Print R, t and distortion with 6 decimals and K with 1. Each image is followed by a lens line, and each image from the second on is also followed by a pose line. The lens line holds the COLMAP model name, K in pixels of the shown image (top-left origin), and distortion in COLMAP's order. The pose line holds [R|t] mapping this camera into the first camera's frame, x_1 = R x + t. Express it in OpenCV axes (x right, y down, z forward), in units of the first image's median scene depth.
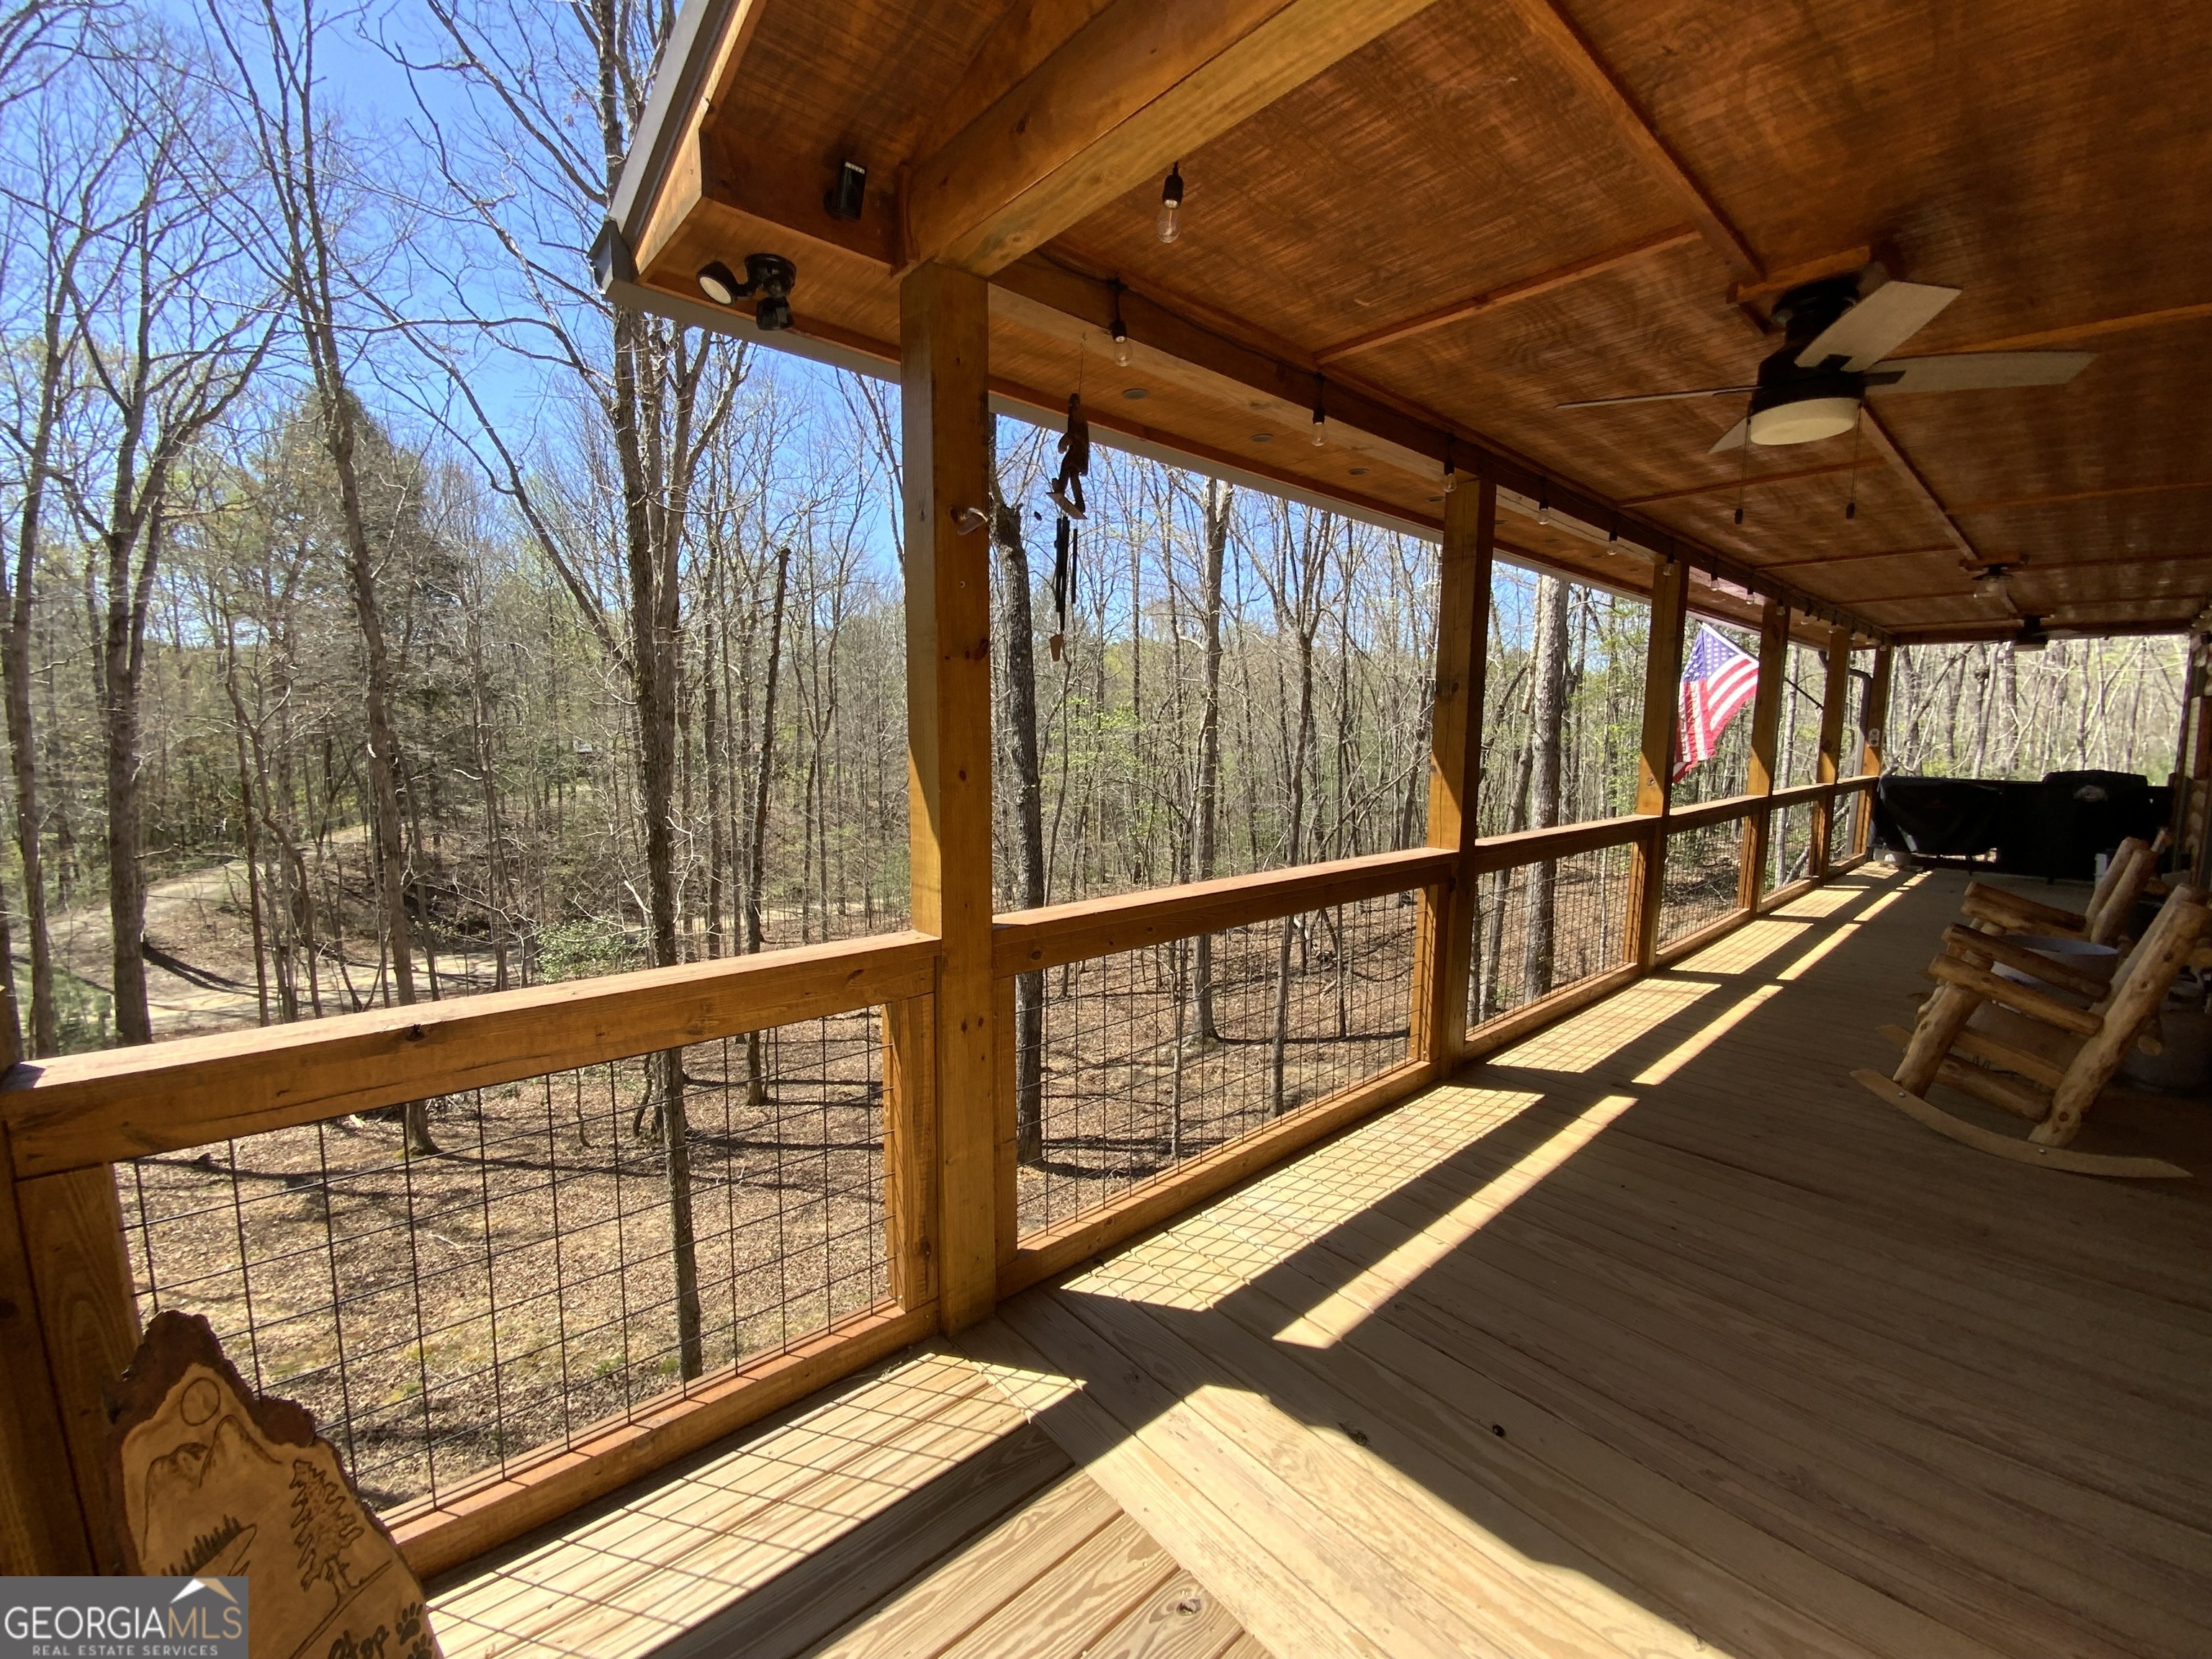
lens RADIAL K [[891.4, 0, 1107.2], [0, 891.4, 828.9], [0, 0, 1]] dist [0.014258, -0.016271]
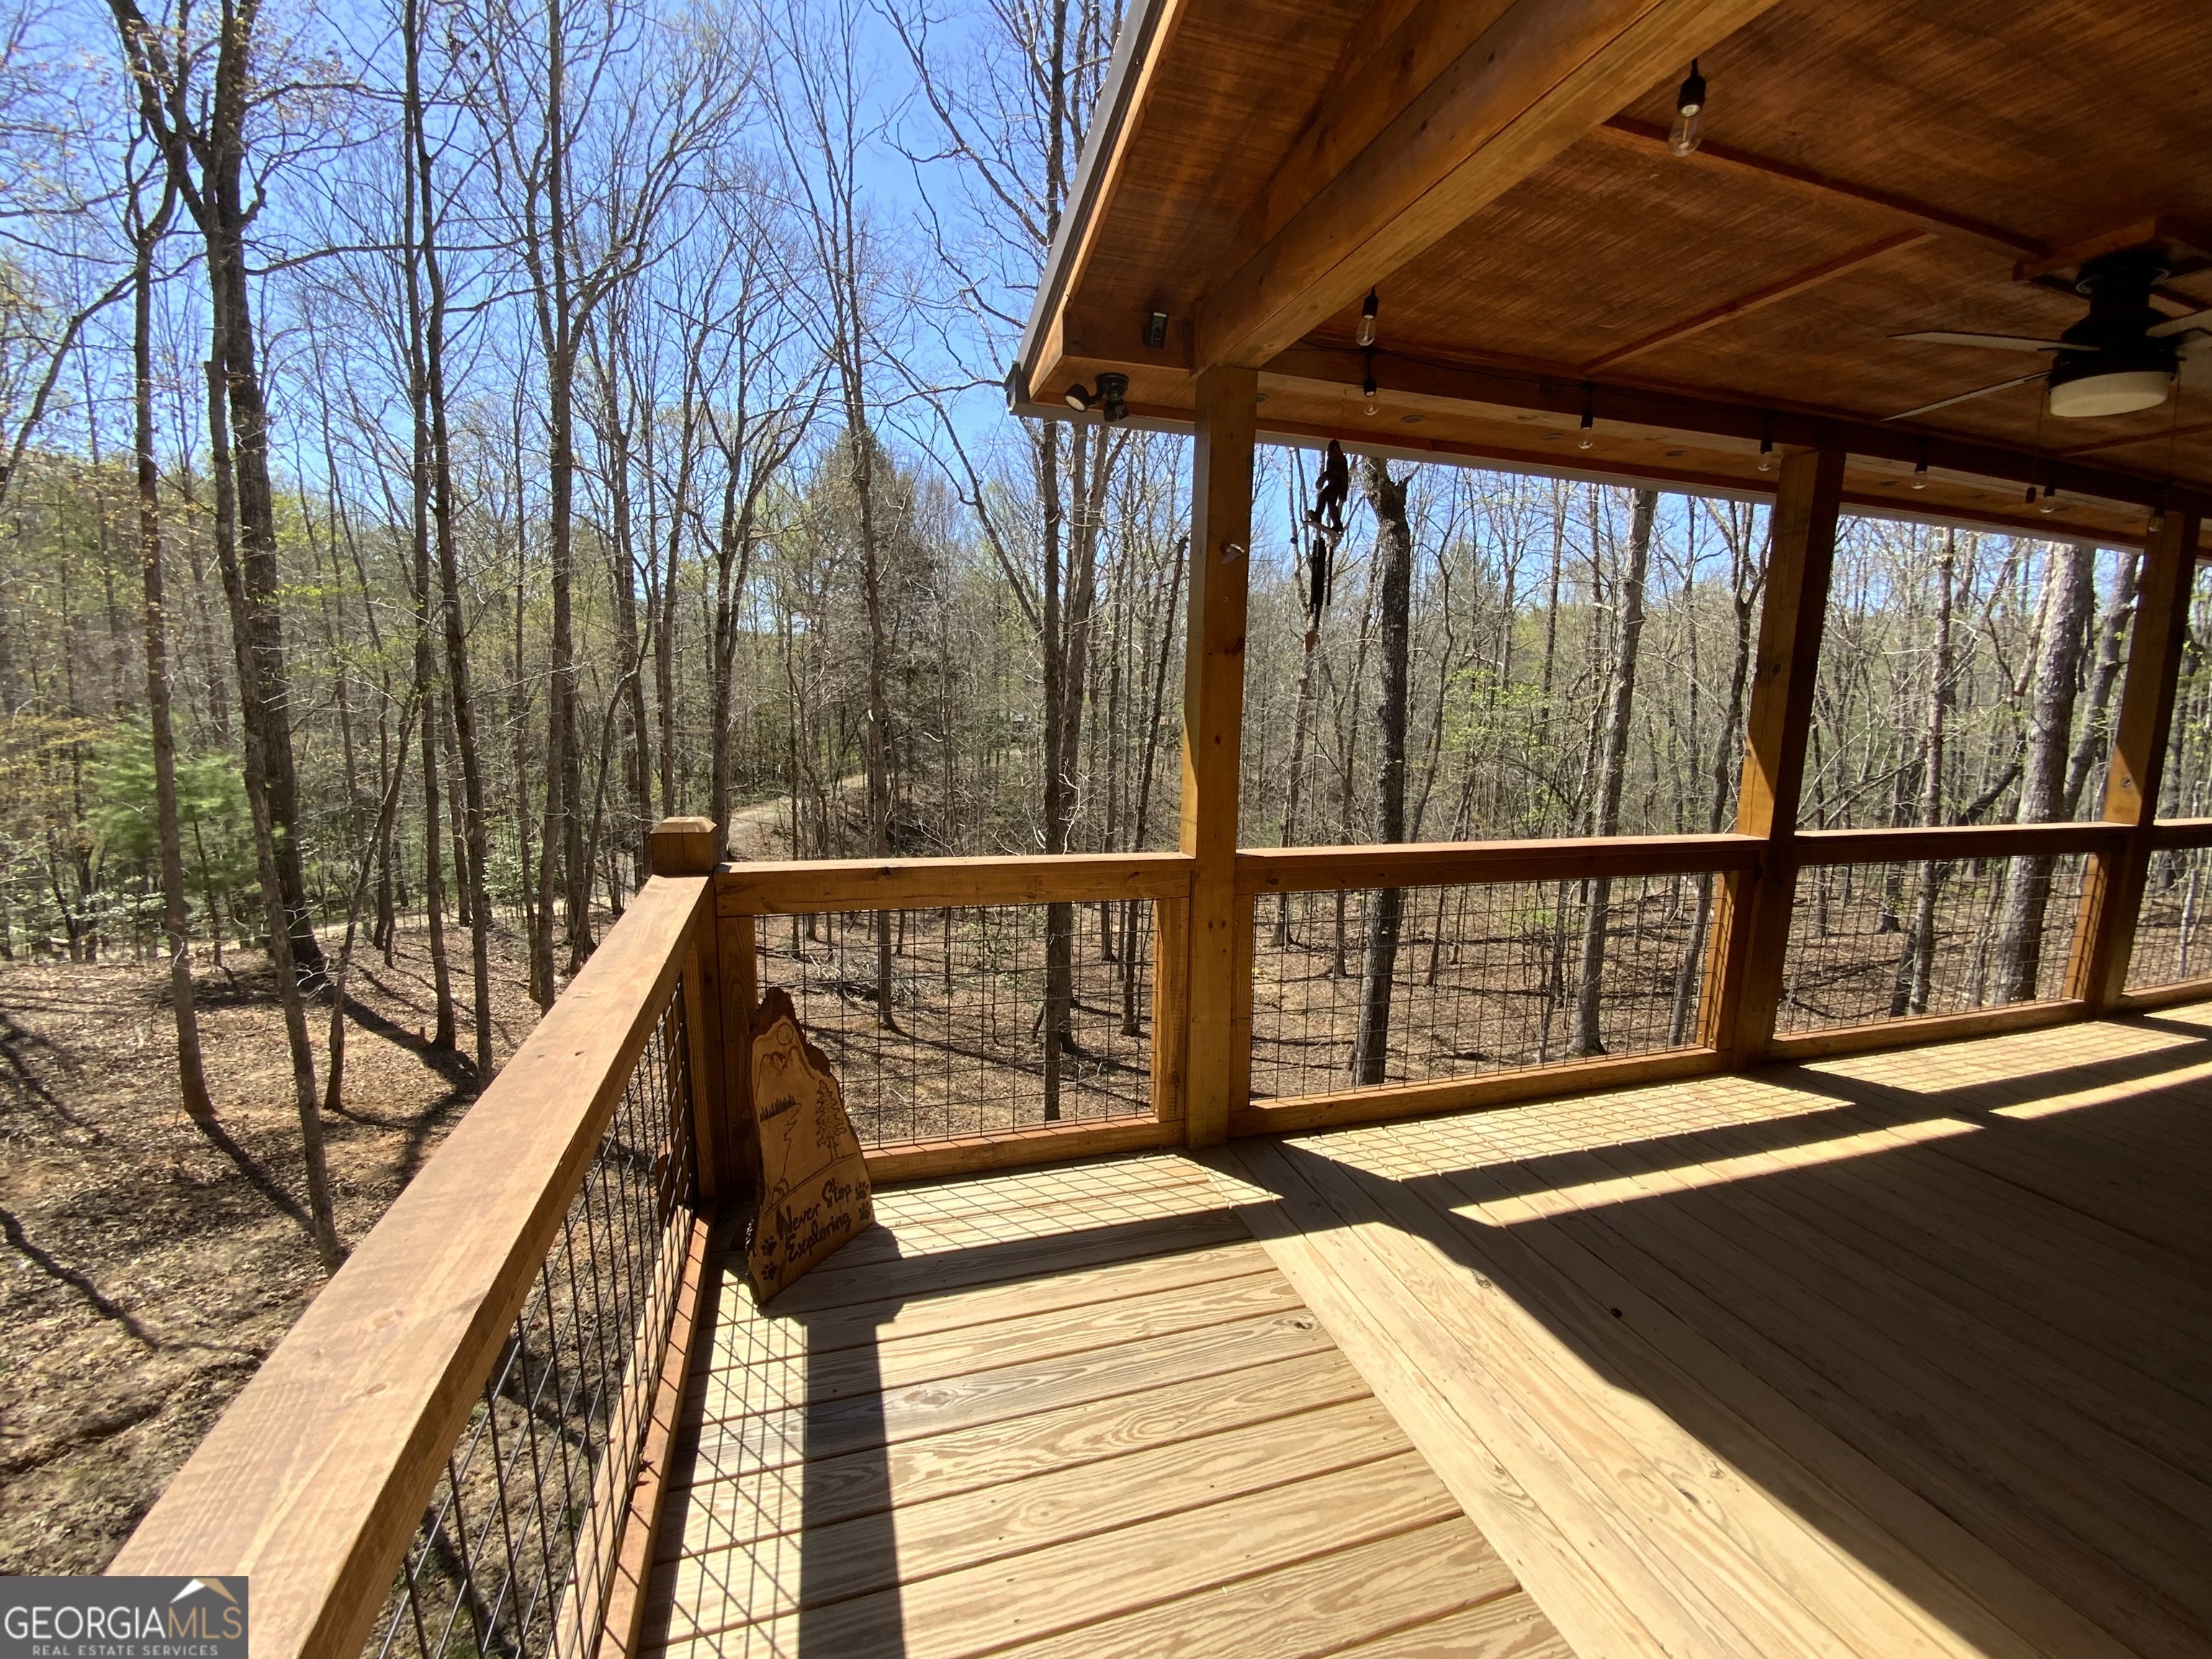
lens RADIAL K [[891.4, 0, 1107.2], [0, 891.4, 828.9], [0, 0, 1]] dist [0.014258, -0.016271]
pose [[0.908757, 0.070131, -0.411390, 0.070181], [-0.058605, 0.997456, 0.040582, 0.008563], [0.413189, -0.012769, 0.910556, -0.087283]]
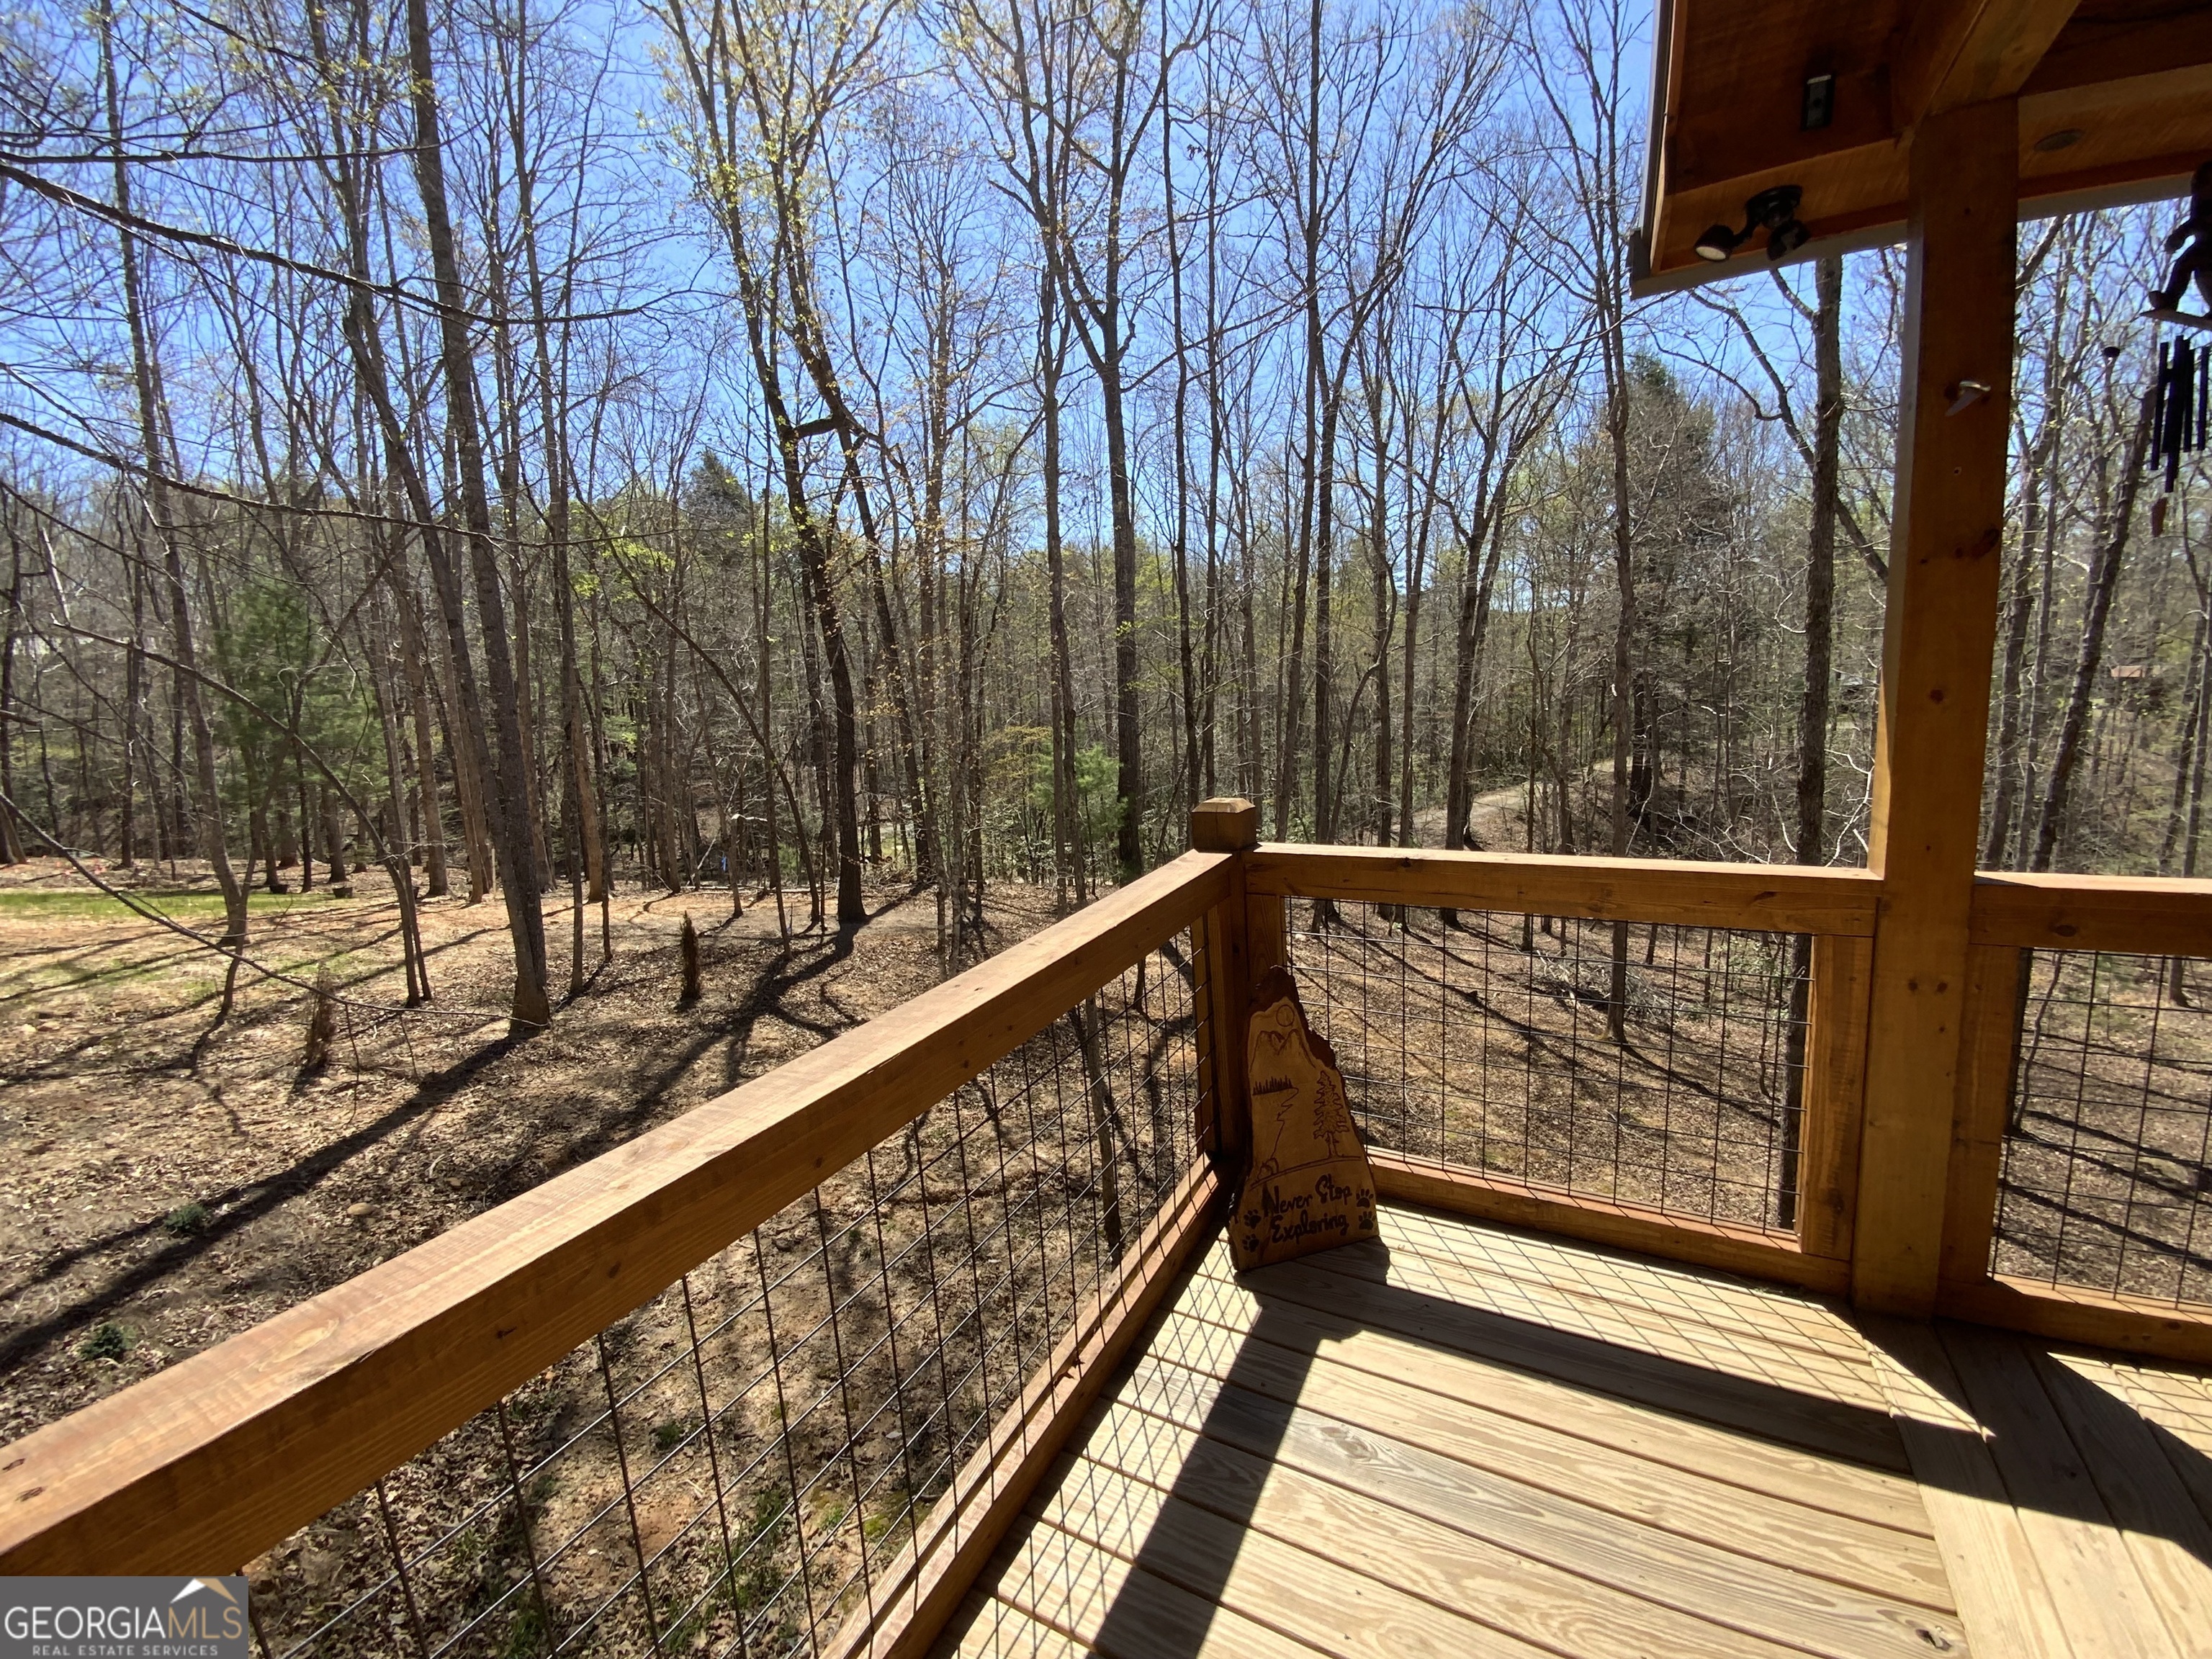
lens RADIAL K [[891.4, 0, 1107.2], [0, 891.4, 828.9], [0, 0, 1]] dist [0.014258, -0.016271]
pose [[0.336819, 0.113405, -0.934715, 0.109781], [-0.048773, 0.993489, 0.102960, 0.004767], [0.940305, 0.010910, 0.340157, -0.015230]]
